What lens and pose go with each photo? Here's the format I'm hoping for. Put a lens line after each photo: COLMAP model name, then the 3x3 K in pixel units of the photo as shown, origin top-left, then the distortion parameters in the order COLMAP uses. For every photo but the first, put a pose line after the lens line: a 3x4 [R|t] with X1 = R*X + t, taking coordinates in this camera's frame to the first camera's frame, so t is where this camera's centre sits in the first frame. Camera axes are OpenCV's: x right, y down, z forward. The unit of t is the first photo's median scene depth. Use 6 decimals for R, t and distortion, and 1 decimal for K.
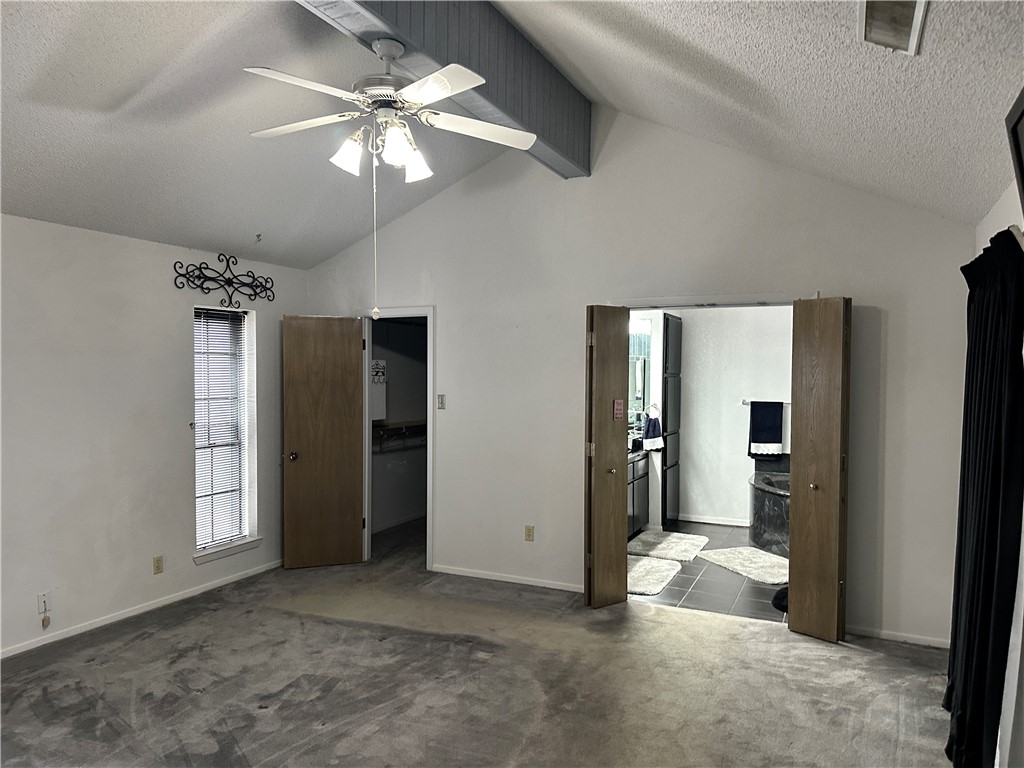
lens RADIAL K [[715.4, 0, 511.3], [0, 715.4, 387.5], [0, 0, 1]] dist [0.101315, -0.144816]
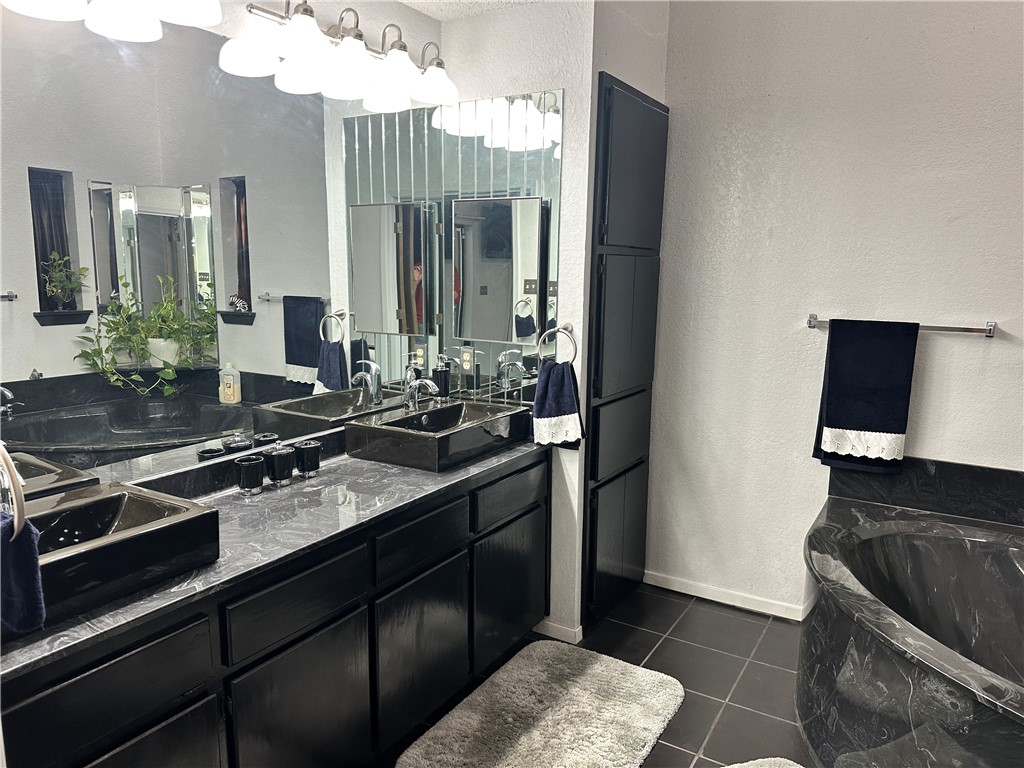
lens RADIAL K [[714.2, 0, 509.8], [0, 714.2, 384.0], [0, 0, 1]] dist [-0.003695, -0.002184]
pose [[0.993484, 0.025151, -0.111165, 0.209463], [-0.009983, 0.990803, 0.134946, 0.003880], [0.113537, -0.132957, 0.984597, 0.614939]]
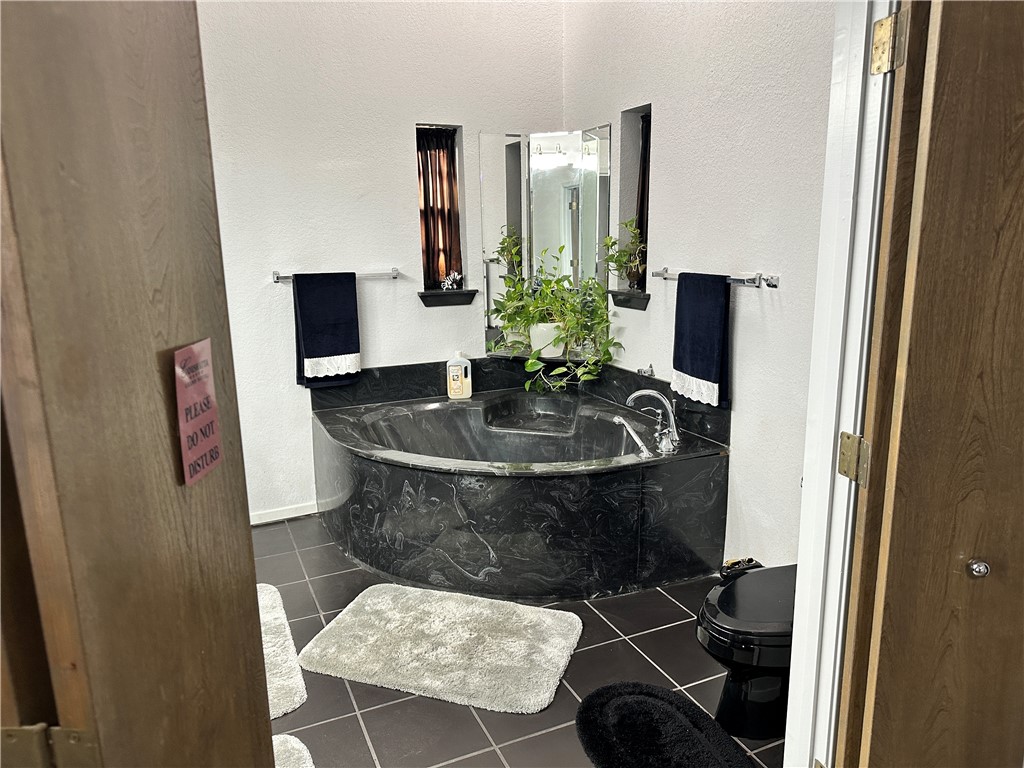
lens RADIAL K [[715.4, 0, 511.3], [0, 715.4, 387.5], [0, 0, 1]] dist [0.101315, -0.144816]
pose [[0.651465, -0.179949, 0.737029, 0.053614], [0.037144, 0.977864, 0.205918, -0.001273], [-0.757769, -0.106772, 0.643728, 0.576185]]
